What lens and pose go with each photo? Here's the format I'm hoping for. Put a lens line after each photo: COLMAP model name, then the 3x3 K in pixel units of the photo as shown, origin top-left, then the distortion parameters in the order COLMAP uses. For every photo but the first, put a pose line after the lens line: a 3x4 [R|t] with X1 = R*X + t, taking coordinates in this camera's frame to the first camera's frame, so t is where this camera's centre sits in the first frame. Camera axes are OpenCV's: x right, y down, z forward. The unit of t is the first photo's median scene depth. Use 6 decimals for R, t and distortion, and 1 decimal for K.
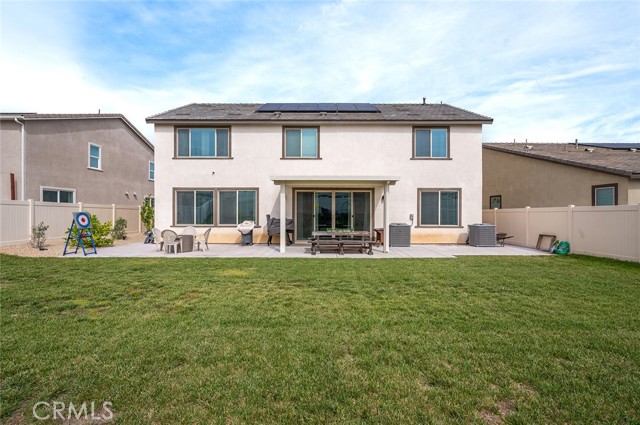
lens RADIAL K [[293.8, 0, 320.4], [0, 293.8, 212.5], [0, 0, 1]] dist [-0.000493, -0.000120]
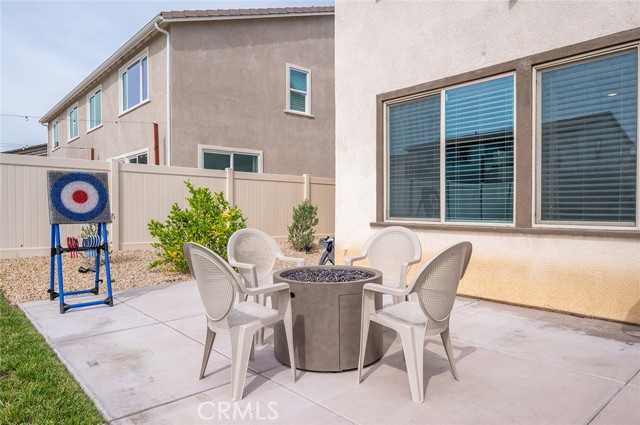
lens RADIAL K [[422.1, 0, 319.5], [0, 422.1, 211.9], [0, 0, 1]] dist [0.002318, 0.001382]
pose [[0.667305, 0.007038, -0.744752, -0.196415], [0.001096, 0.999945, 0.010432, 0.026232], [0.744784, -0.007778, 0.667260, 0.596717]]
